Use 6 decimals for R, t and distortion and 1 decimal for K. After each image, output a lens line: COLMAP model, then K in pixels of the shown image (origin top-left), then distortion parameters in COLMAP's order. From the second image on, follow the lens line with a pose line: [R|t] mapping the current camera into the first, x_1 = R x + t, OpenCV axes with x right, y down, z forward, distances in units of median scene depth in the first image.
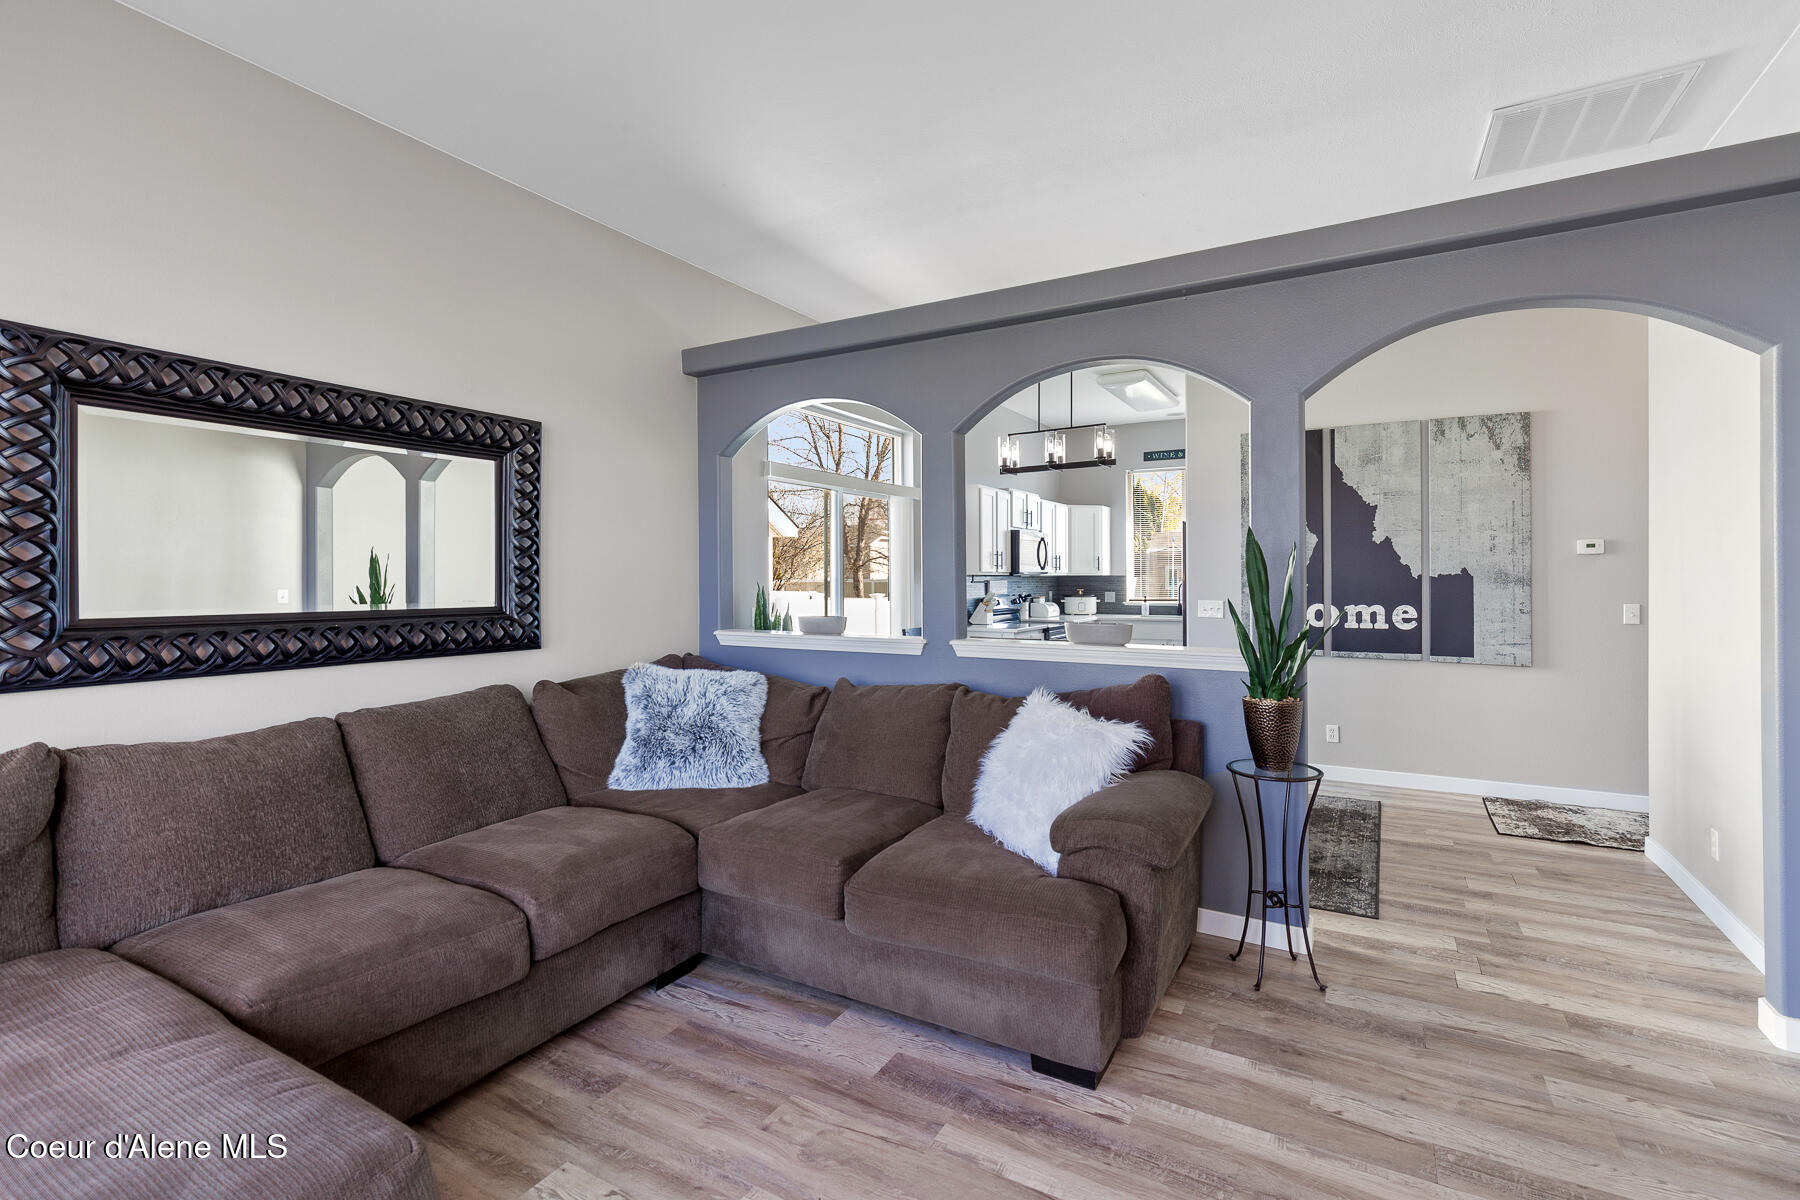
lens RADIAL K [[820.5, 0, 911.2], [0, 820.5, 574.3], [0, 0, 1]] dist [0.005941, -0.001107]
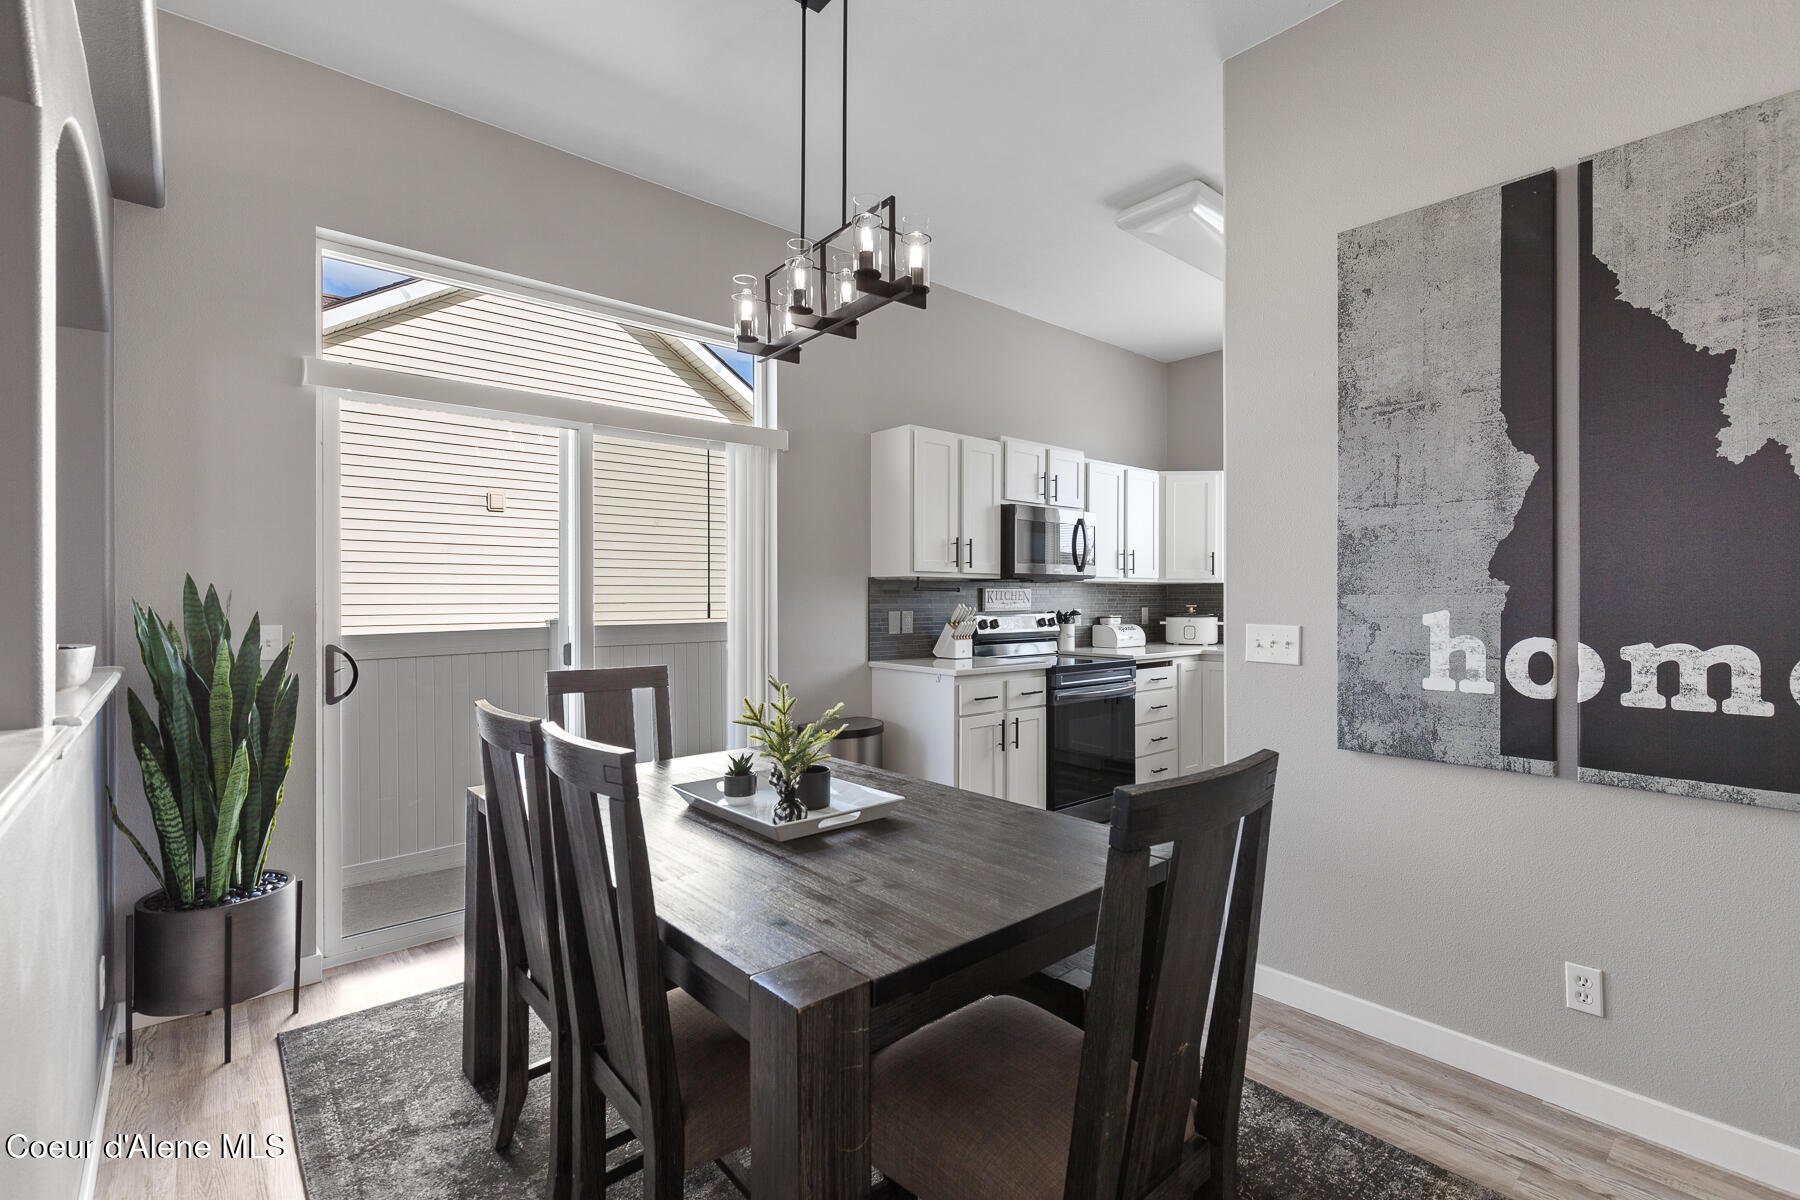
lens RADIAL K [[820.5, 0, 907.9], [0, 820.5, 597.4], [0, 0, 1]] dist [0.005941, -0.001107]
pose [[0.946821, 0.002558, -0.321751, 0.342280], [-0.000853, 0.999985, 0.005438, 0.015612], [0.321760, -0.004874, 0.946809, 0.549509]]
